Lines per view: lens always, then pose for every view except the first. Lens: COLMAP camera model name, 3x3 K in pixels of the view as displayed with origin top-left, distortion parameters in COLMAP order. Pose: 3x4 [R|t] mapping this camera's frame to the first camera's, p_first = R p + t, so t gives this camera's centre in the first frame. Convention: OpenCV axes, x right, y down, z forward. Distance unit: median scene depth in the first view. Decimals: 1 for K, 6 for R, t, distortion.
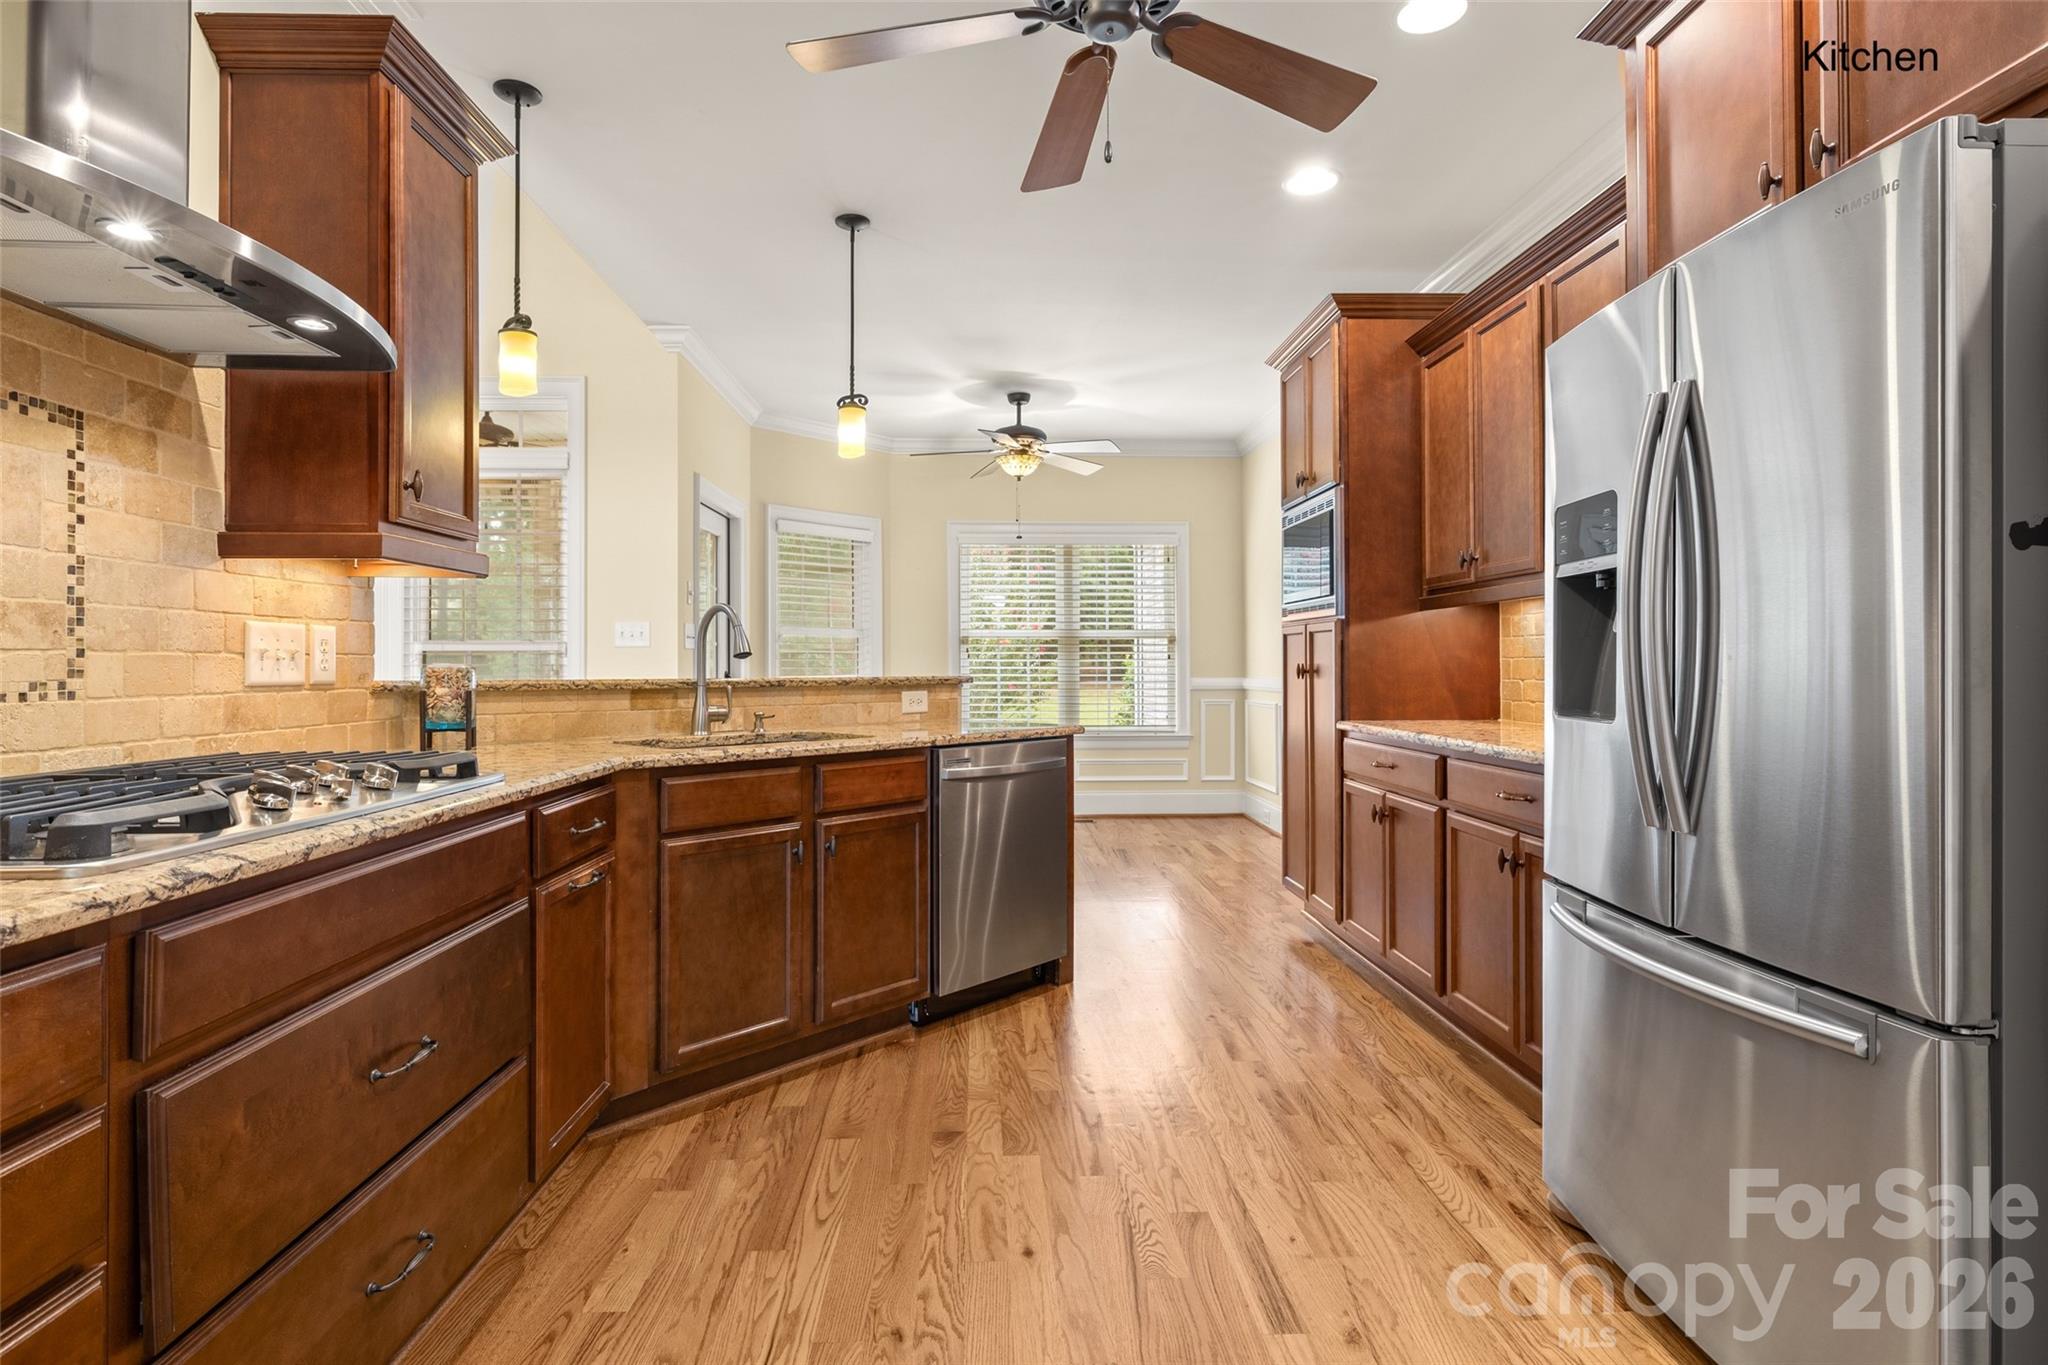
lens RADIAL K [[1039.7, 0, 1026.2], [0, 1039.7, 658.1], [0, 0, 1]] dist [-0.001344, 0.000447]
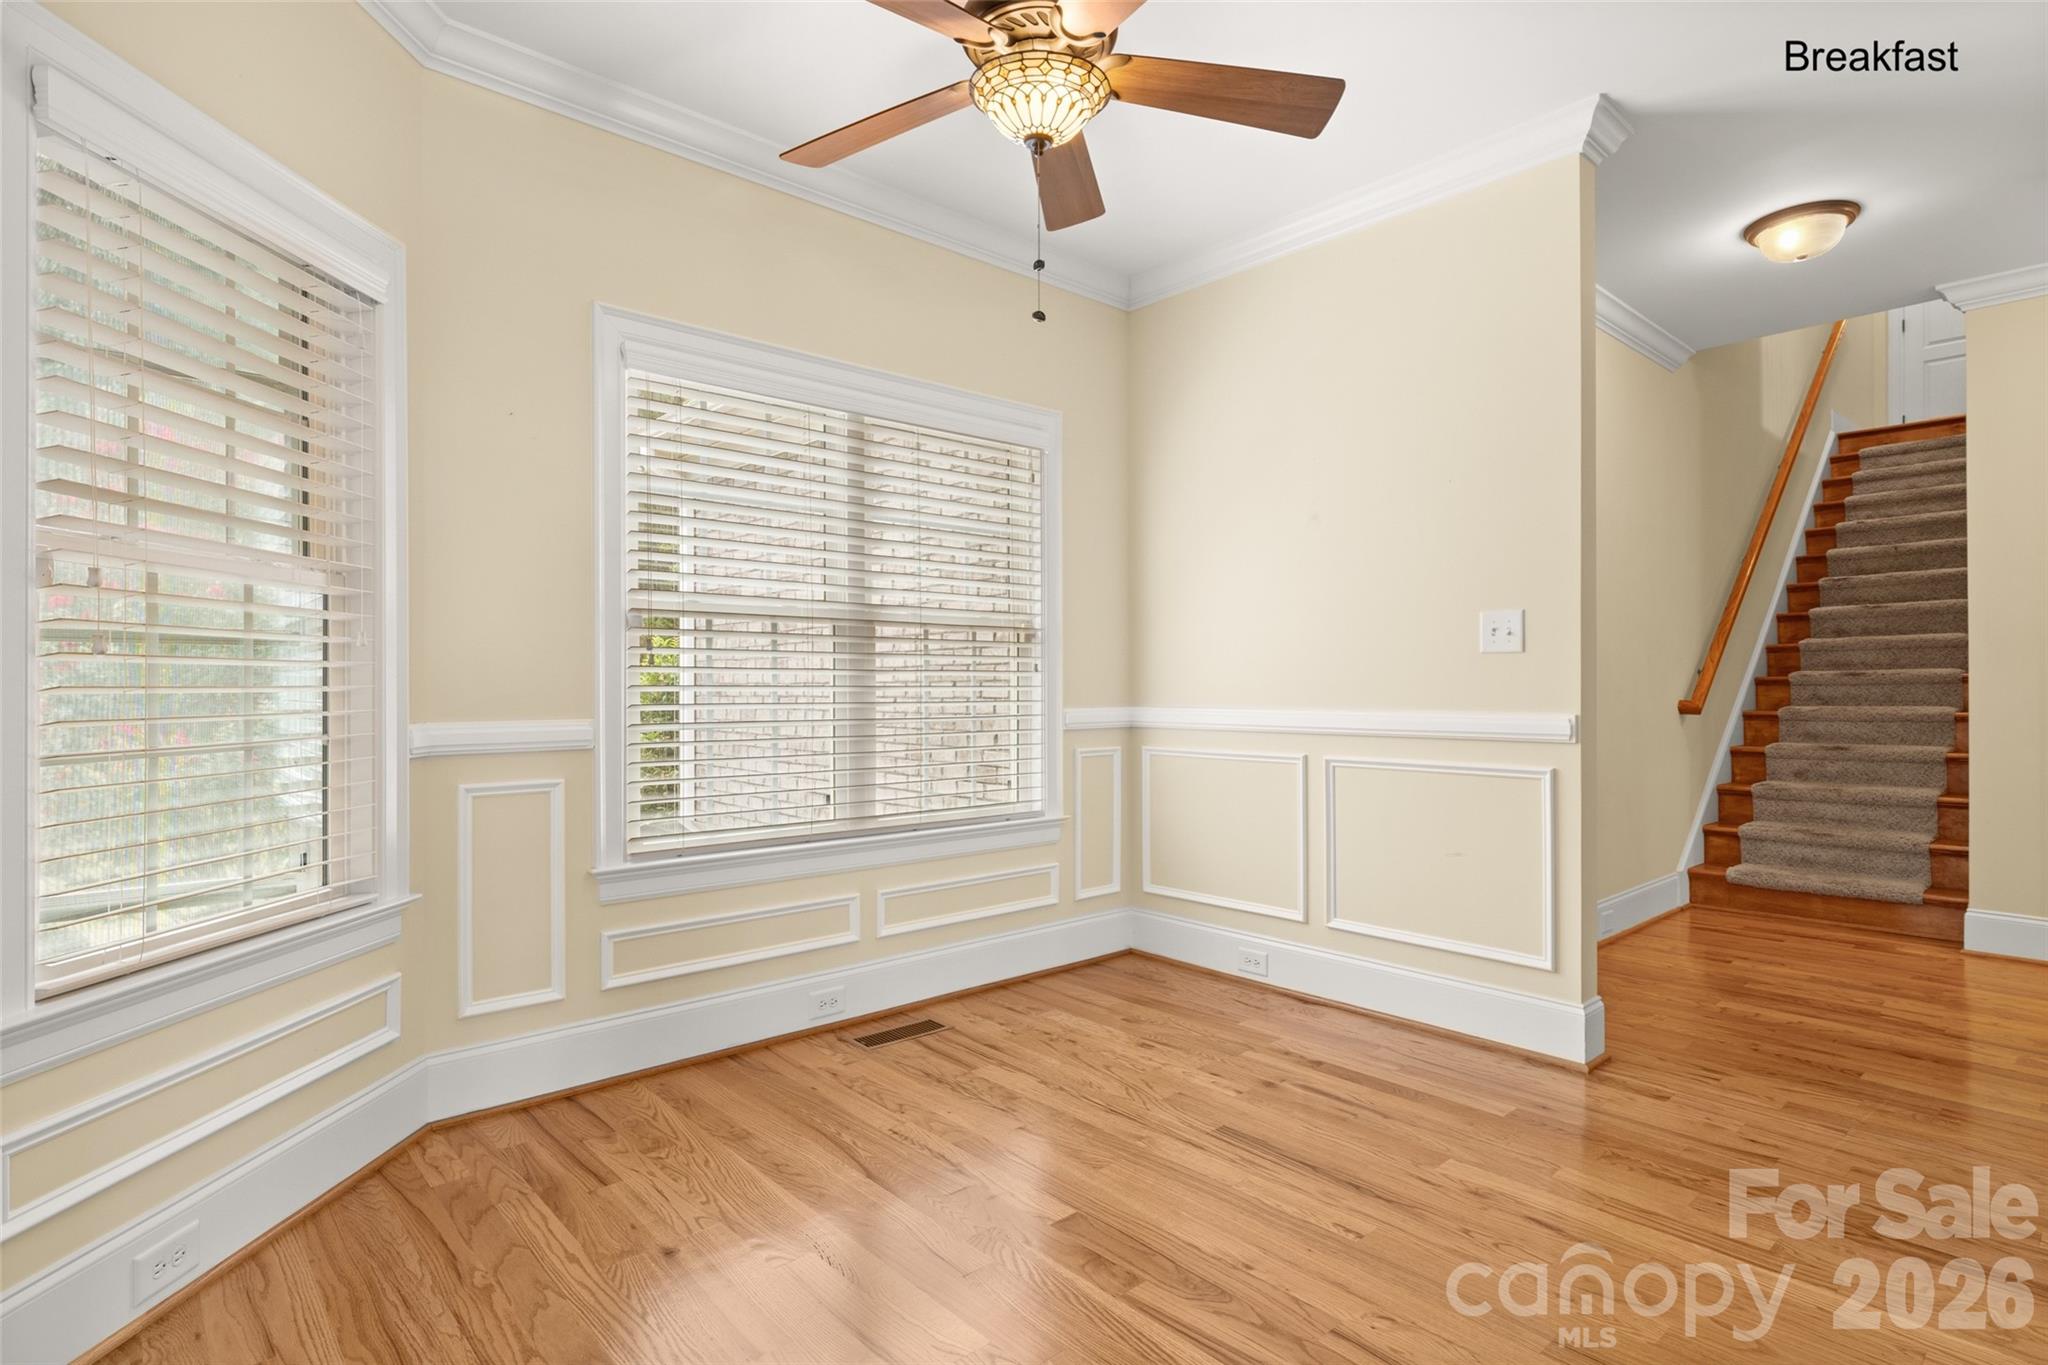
lens RADIAL K [[1039.7, 0, 1019.3], [0, 1039.7, 702.7], [0, 0, 1]] dist [-0.001344, 0.000447]
pose [[0.781561, -0.009178, 0.623761, -0.551993], [-0.003350, 0.999816, 0.018909, 0.018750], [-0.623820, -0.016868, 0.781386, 1.777851]]
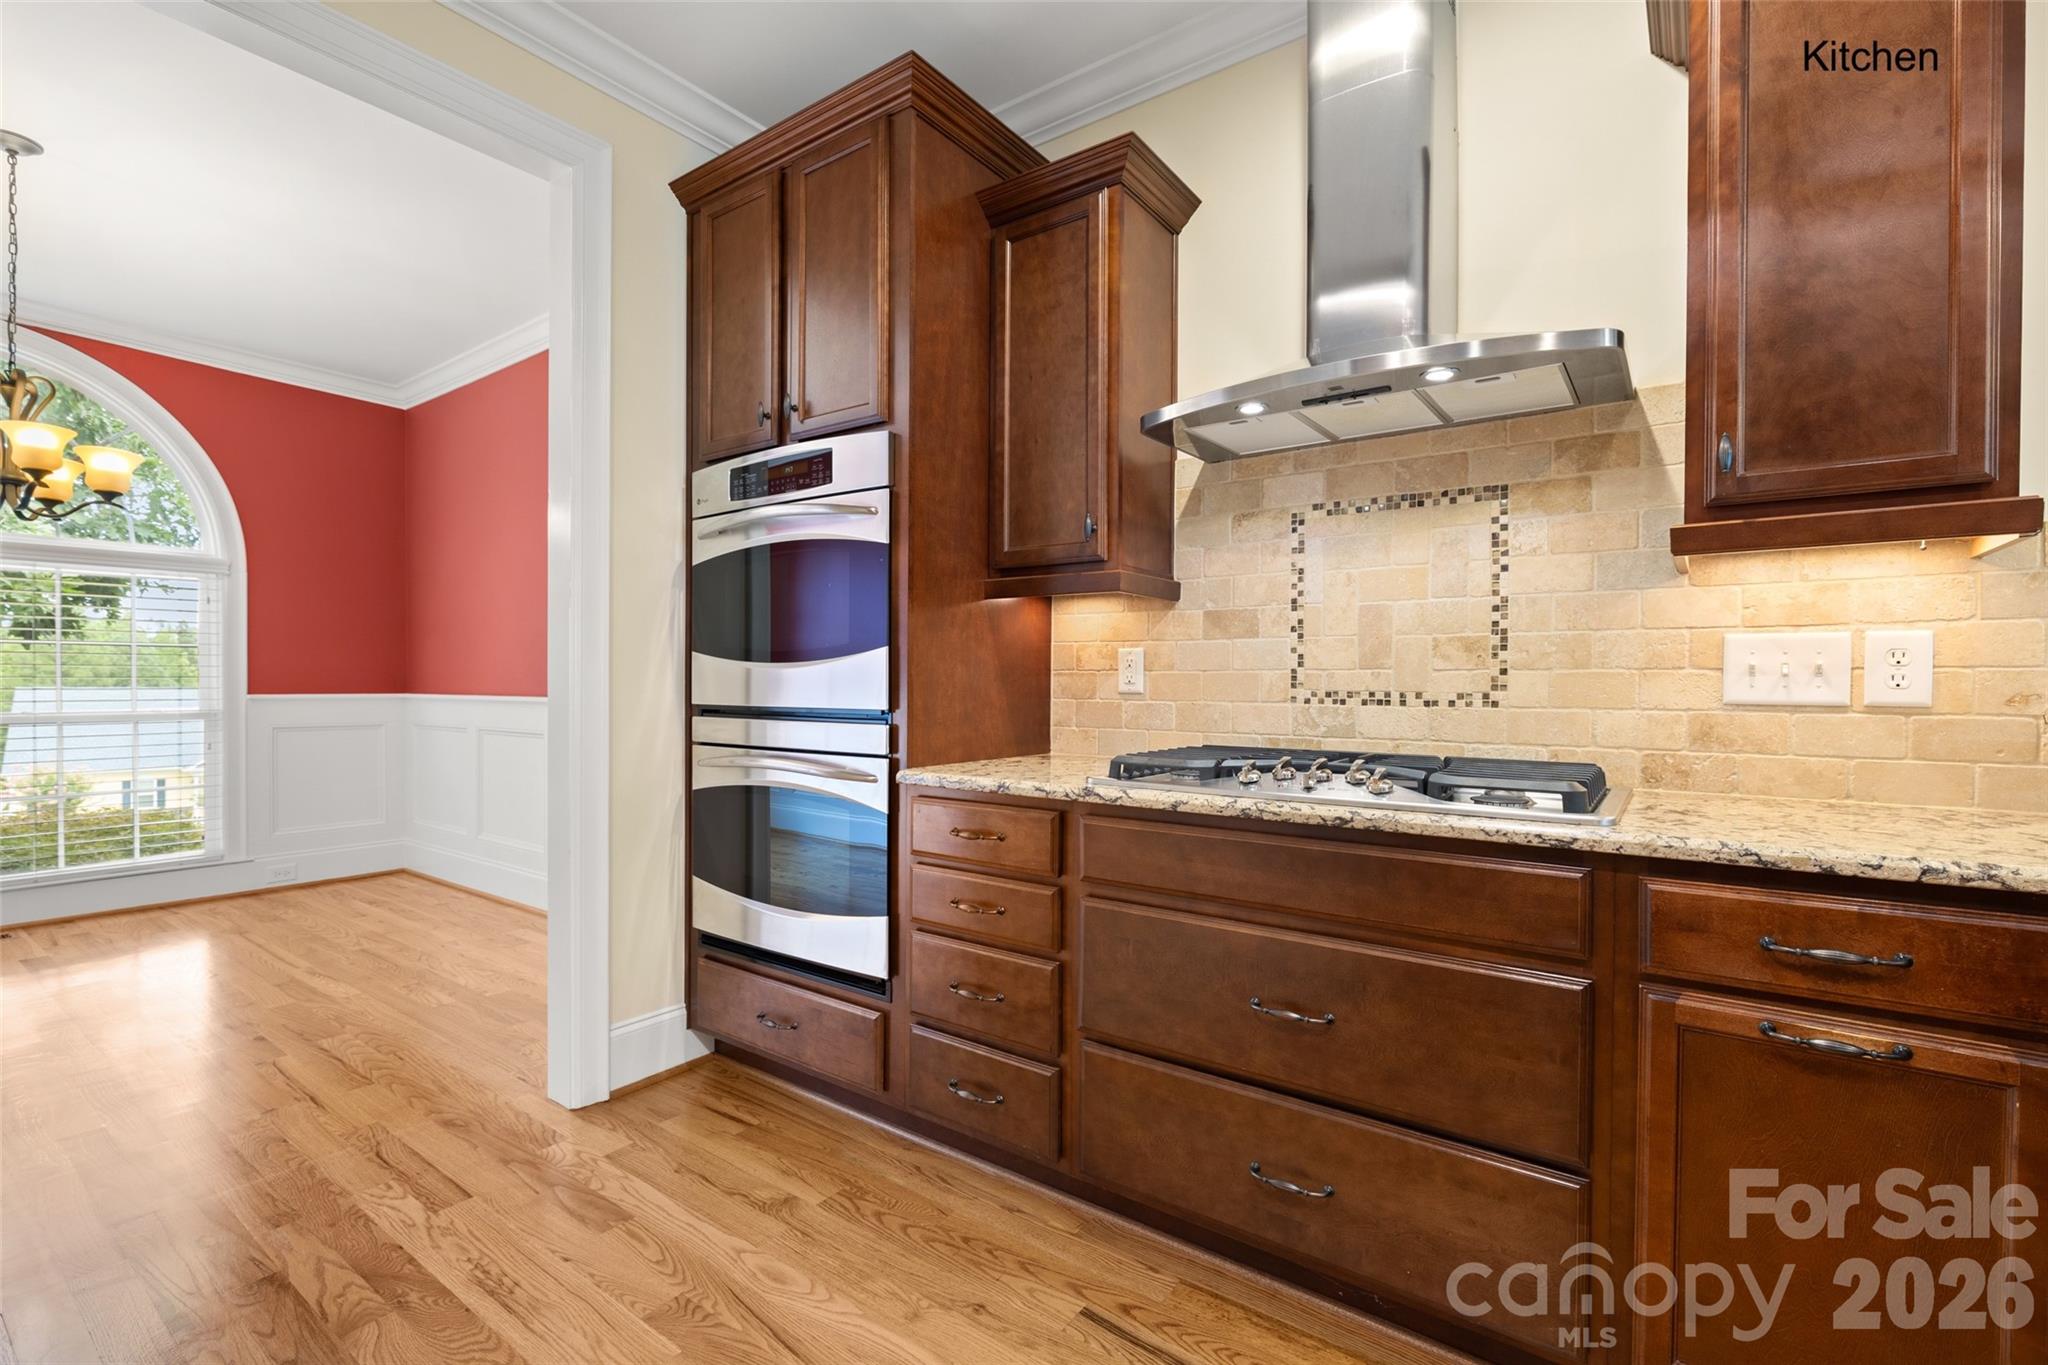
lens RADIAL K [[908.8, 0, 1010.5], [0, 908.8, 692.1], [0, 0, 1]] dist [-0.006794, 0.000520]
pose [[-0.633257, 0.006340, -0.773915, 0.244071], [0.001267, 0.999974, 0.007155, 0.008050], [0.773940, 0.003550, -0.633249, 0.858204]]
